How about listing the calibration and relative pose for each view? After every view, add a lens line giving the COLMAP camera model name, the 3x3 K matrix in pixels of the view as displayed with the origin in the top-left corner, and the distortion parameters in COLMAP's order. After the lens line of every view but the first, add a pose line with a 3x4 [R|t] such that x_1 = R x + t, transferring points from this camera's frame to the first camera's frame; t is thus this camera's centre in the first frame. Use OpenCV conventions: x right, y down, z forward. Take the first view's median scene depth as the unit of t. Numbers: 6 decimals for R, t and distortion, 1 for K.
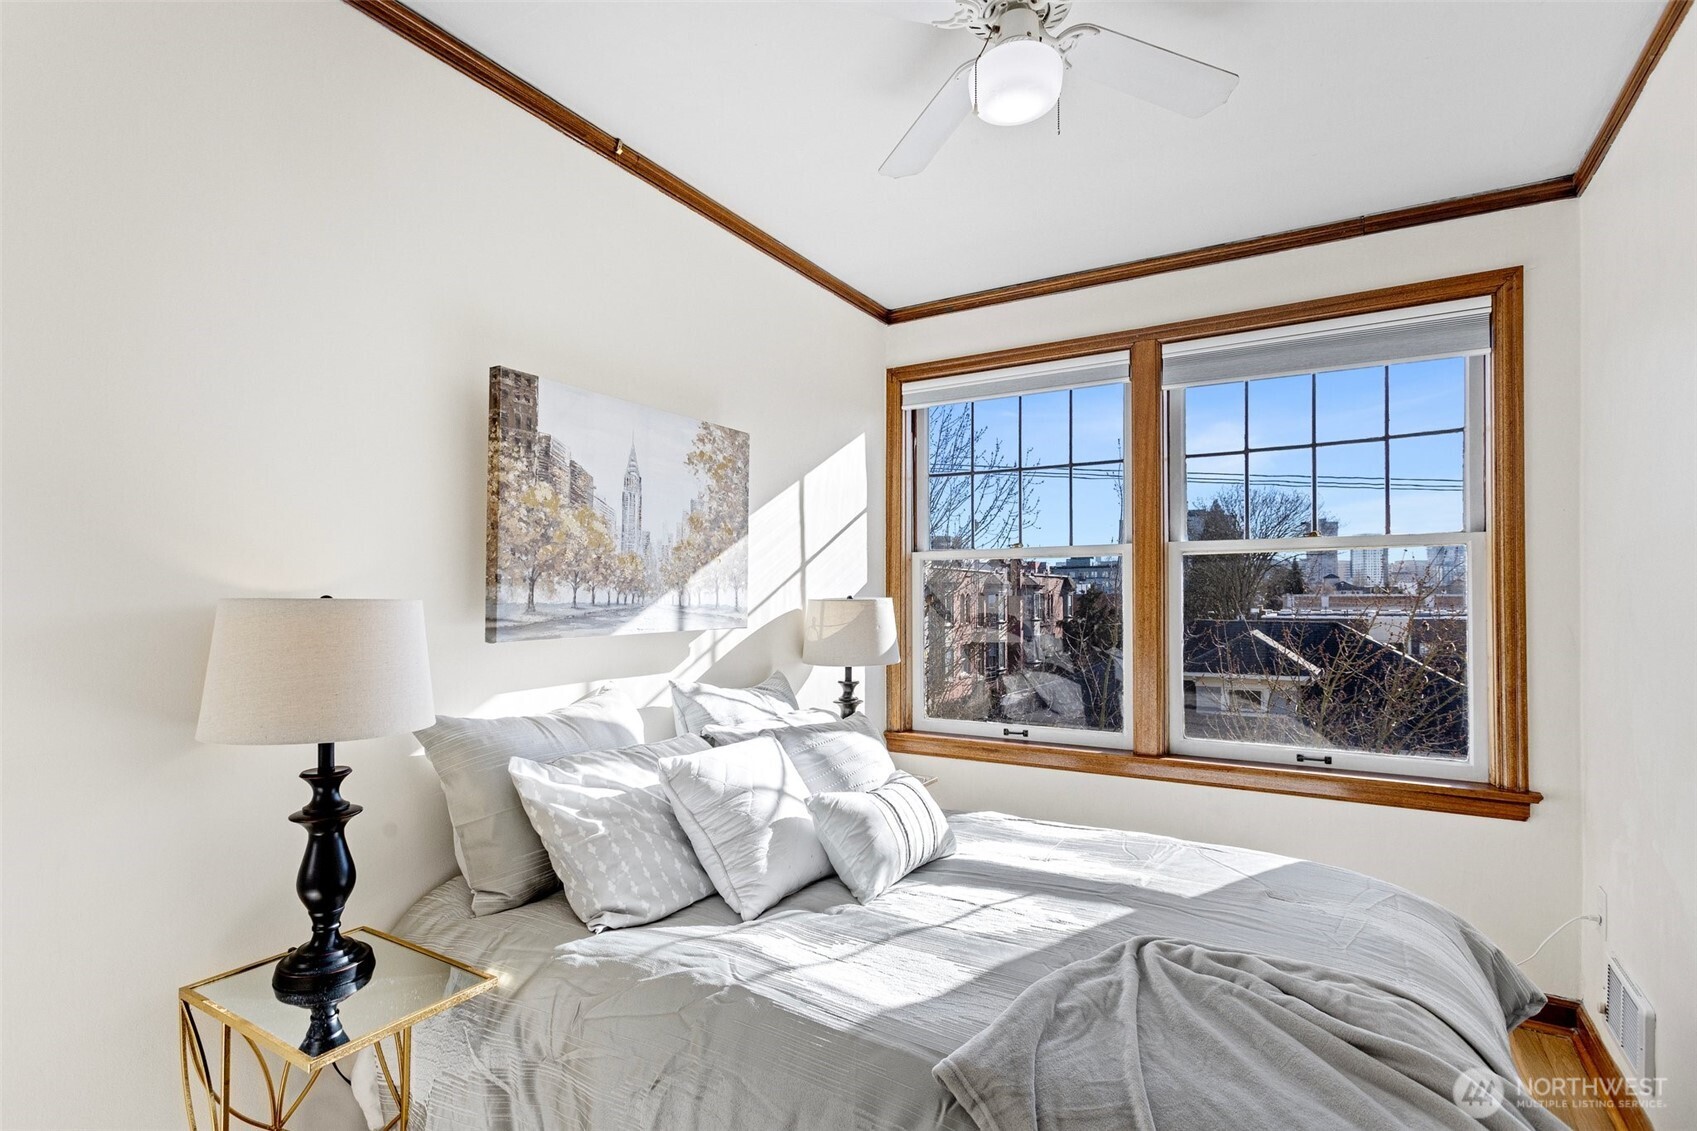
lens RADIAL K [[810.3, 0, 851.3], [0, 810.3, 588.6], [0, 0, 1]] dist [-0.006879, 0.003799]
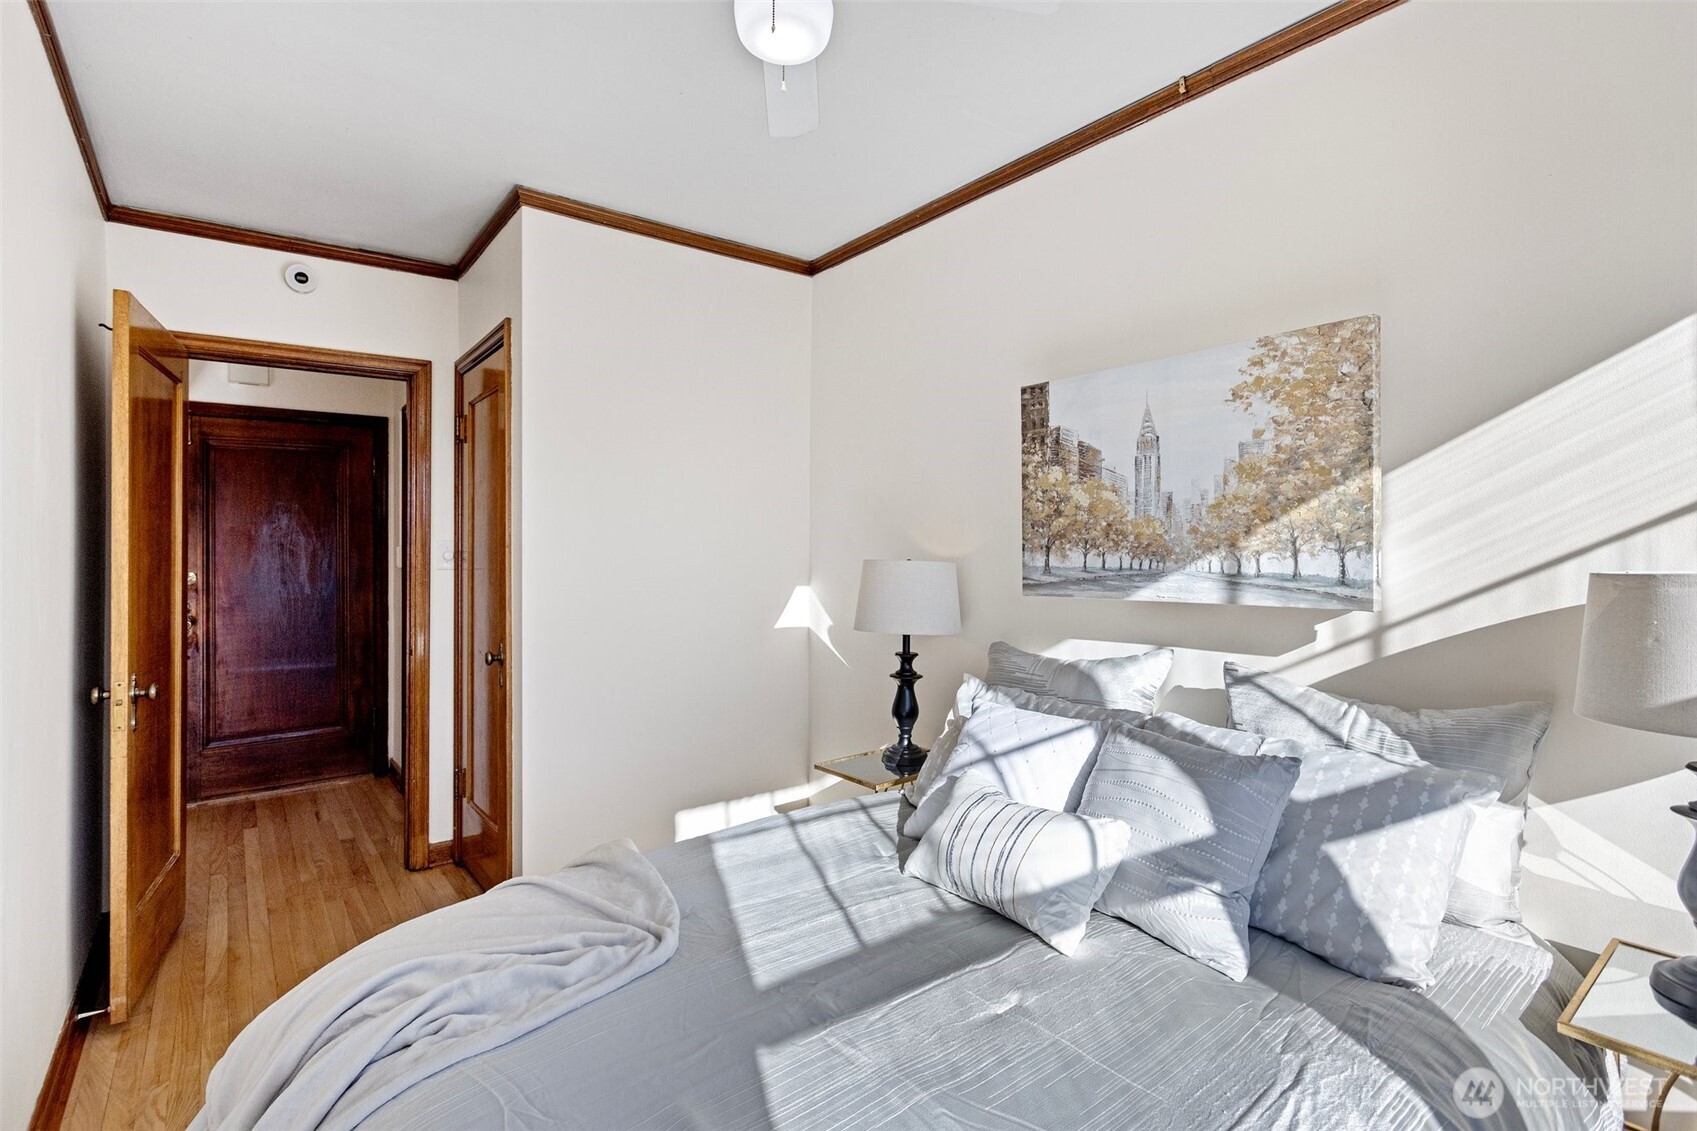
lens RADIAL K [[810.3, 0, 864.1], [0, 810.3, 560.9], [0, 0, 1]] dist [-0.006879, 0.003799]
pose [[-0.343648, 0.005070, -0.939085, 0.801352], [0.005019, 0.999981, 0.003562, 0.003759], [0.939085, -0.003489, -0.343667, 1.073564]]
